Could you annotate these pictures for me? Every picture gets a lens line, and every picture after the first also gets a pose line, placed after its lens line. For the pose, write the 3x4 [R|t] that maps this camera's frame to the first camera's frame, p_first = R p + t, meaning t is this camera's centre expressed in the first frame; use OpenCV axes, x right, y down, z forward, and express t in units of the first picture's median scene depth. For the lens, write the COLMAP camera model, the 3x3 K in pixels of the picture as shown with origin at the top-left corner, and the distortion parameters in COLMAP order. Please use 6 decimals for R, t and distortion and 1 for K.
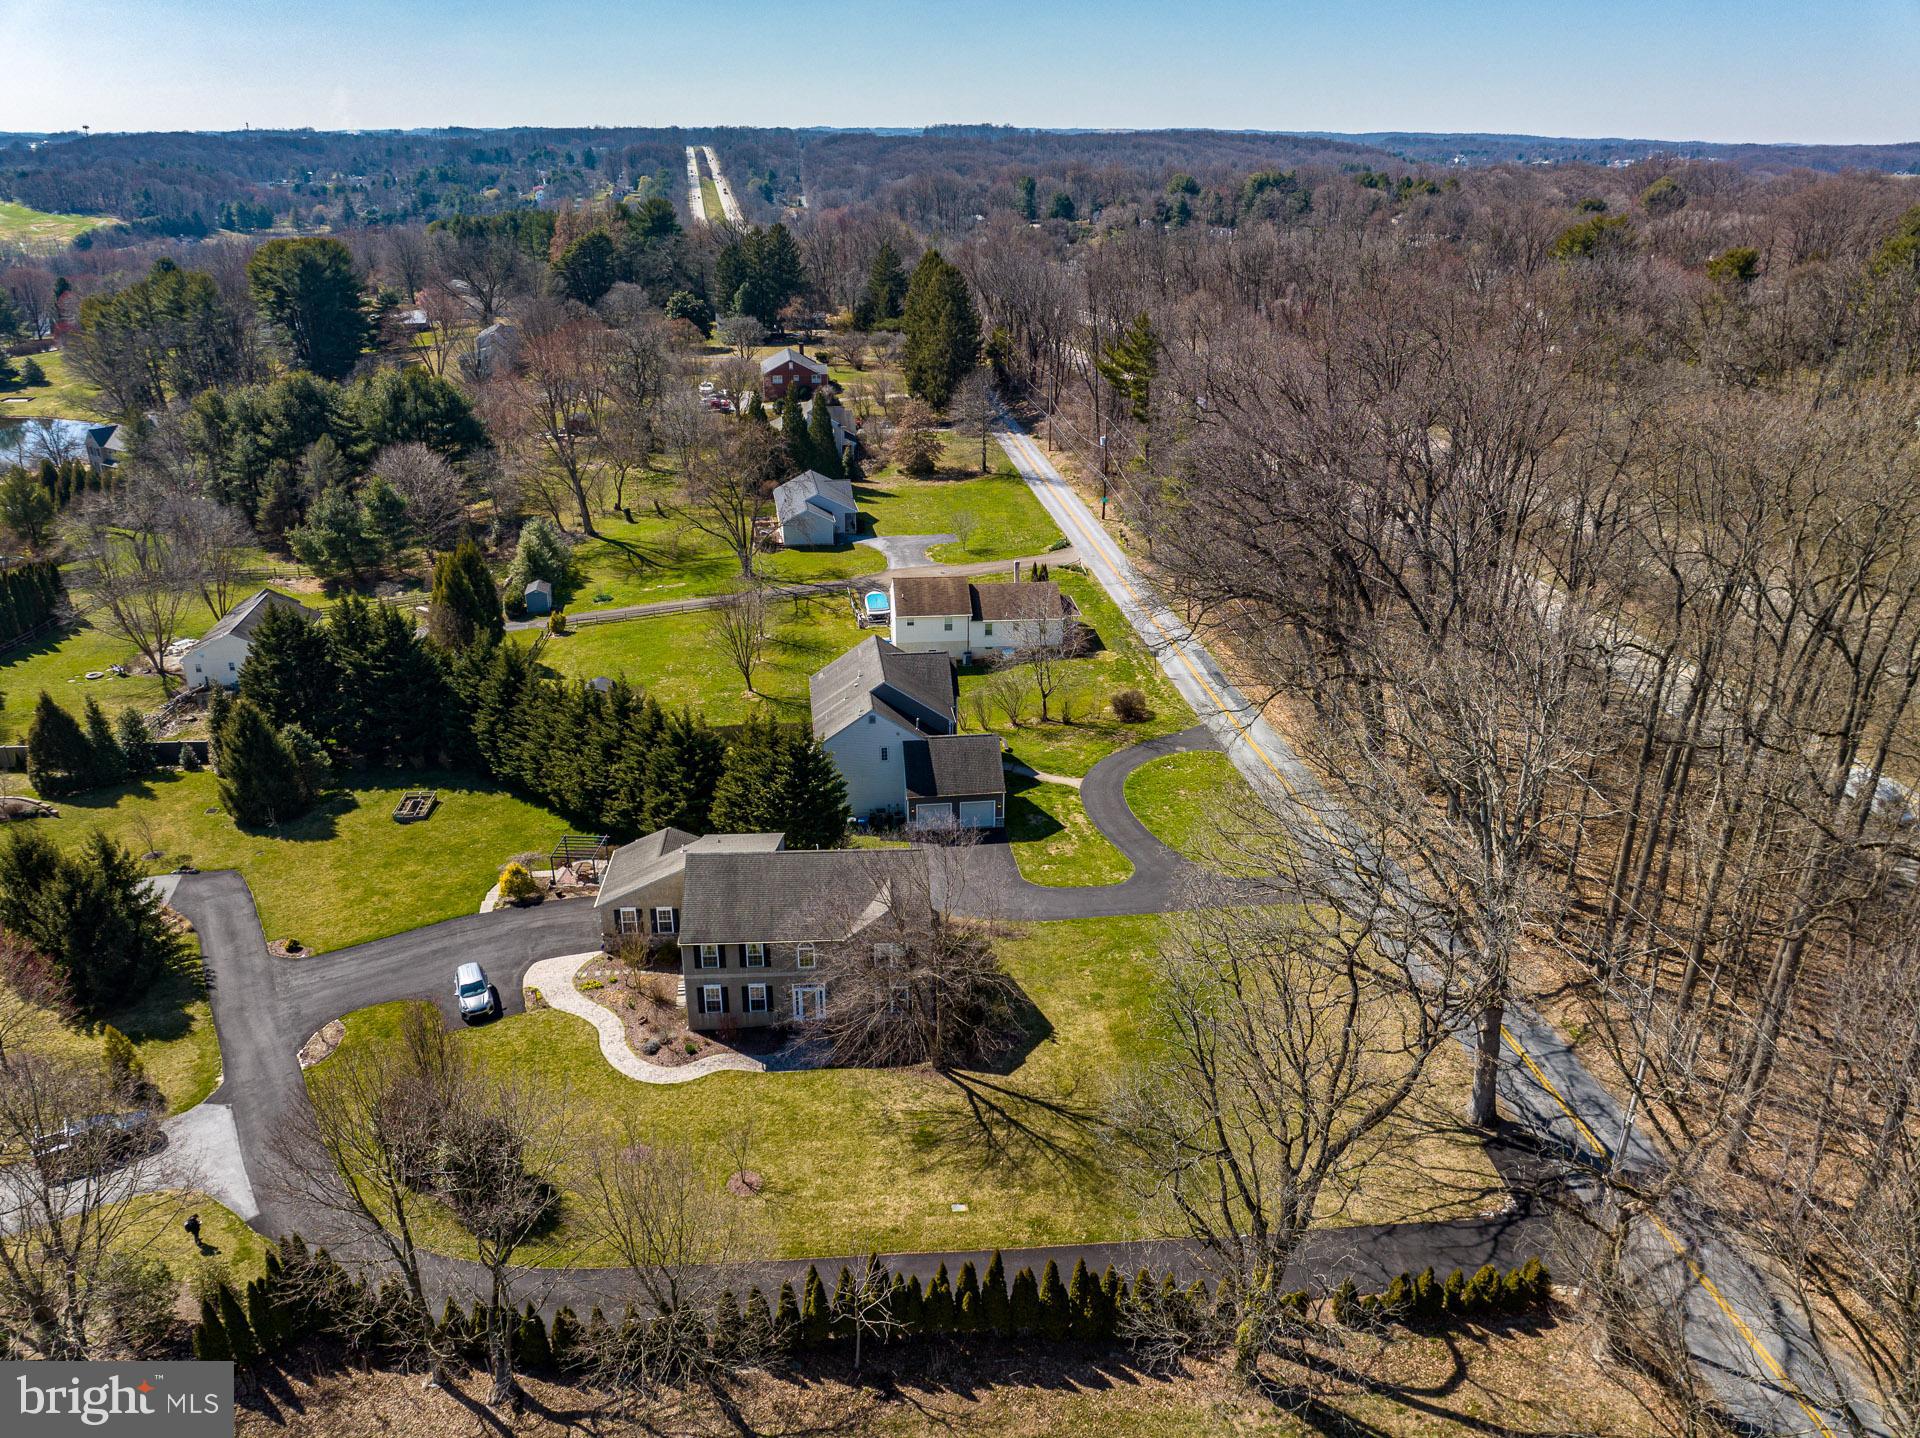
lens RADIAL K [[1332.4, 0, 960.0], [0, 1332.4, 719.0], [0, 0, 1]] dist [-0.068041, 0.028889]
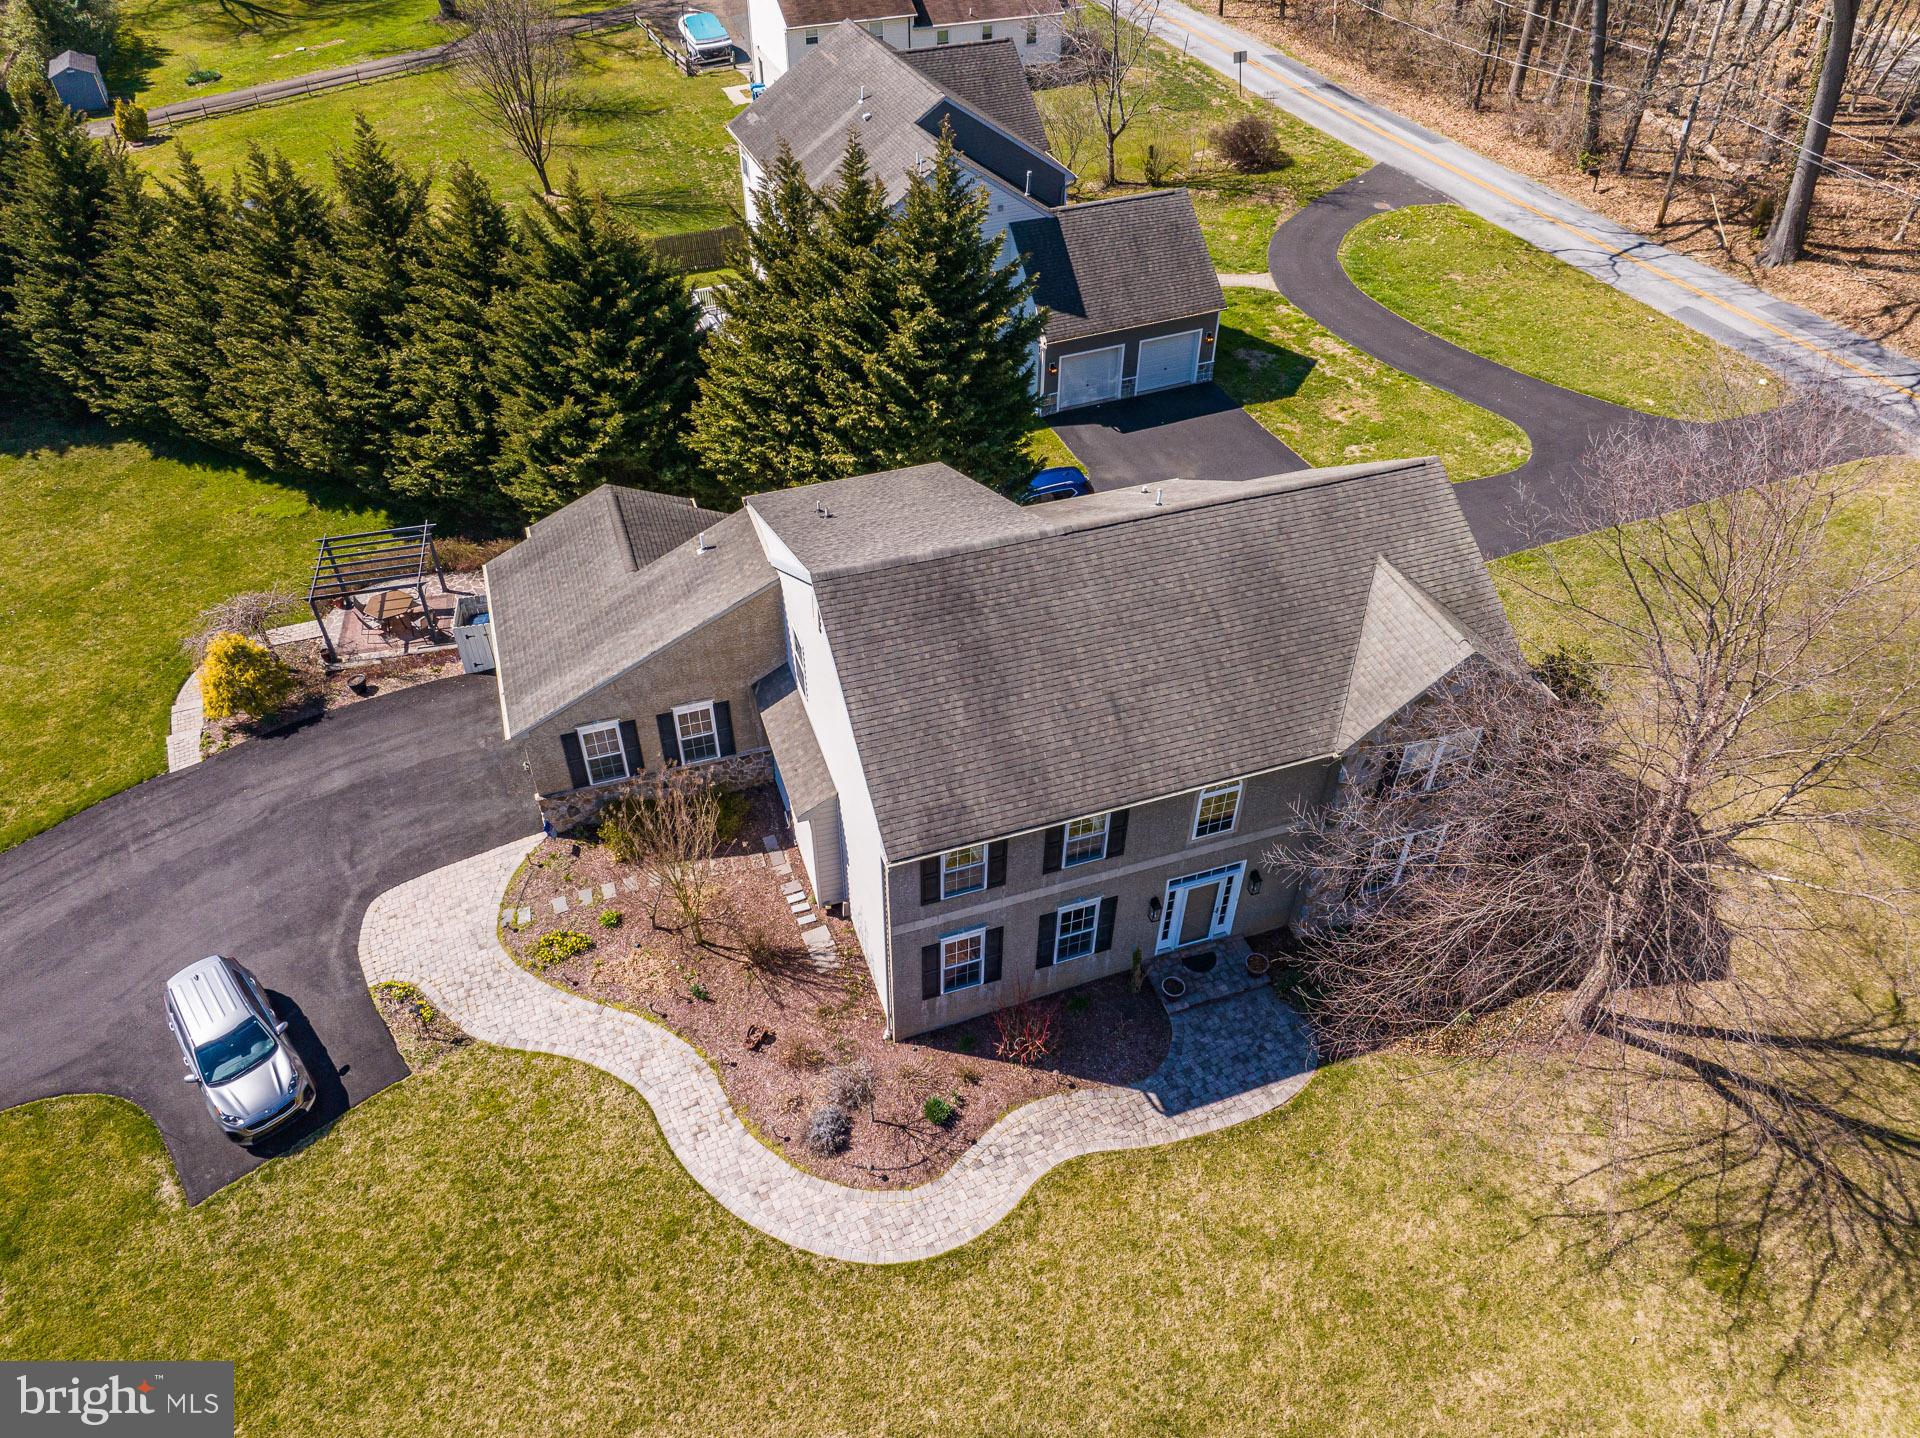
lens RADIAL K [[1332.4, 0, 960.0], [0, 1332.4, 719.0], [0, 0, 1]] dist [-0.068041, 0.028889]
pose [[0.963516, -0.179198, 0.198807, -0.197789], [0.103448, 0.934399, 0.340876, 0.020784], [-0.246850, -0.307873, 0.918847, 0.550824]]
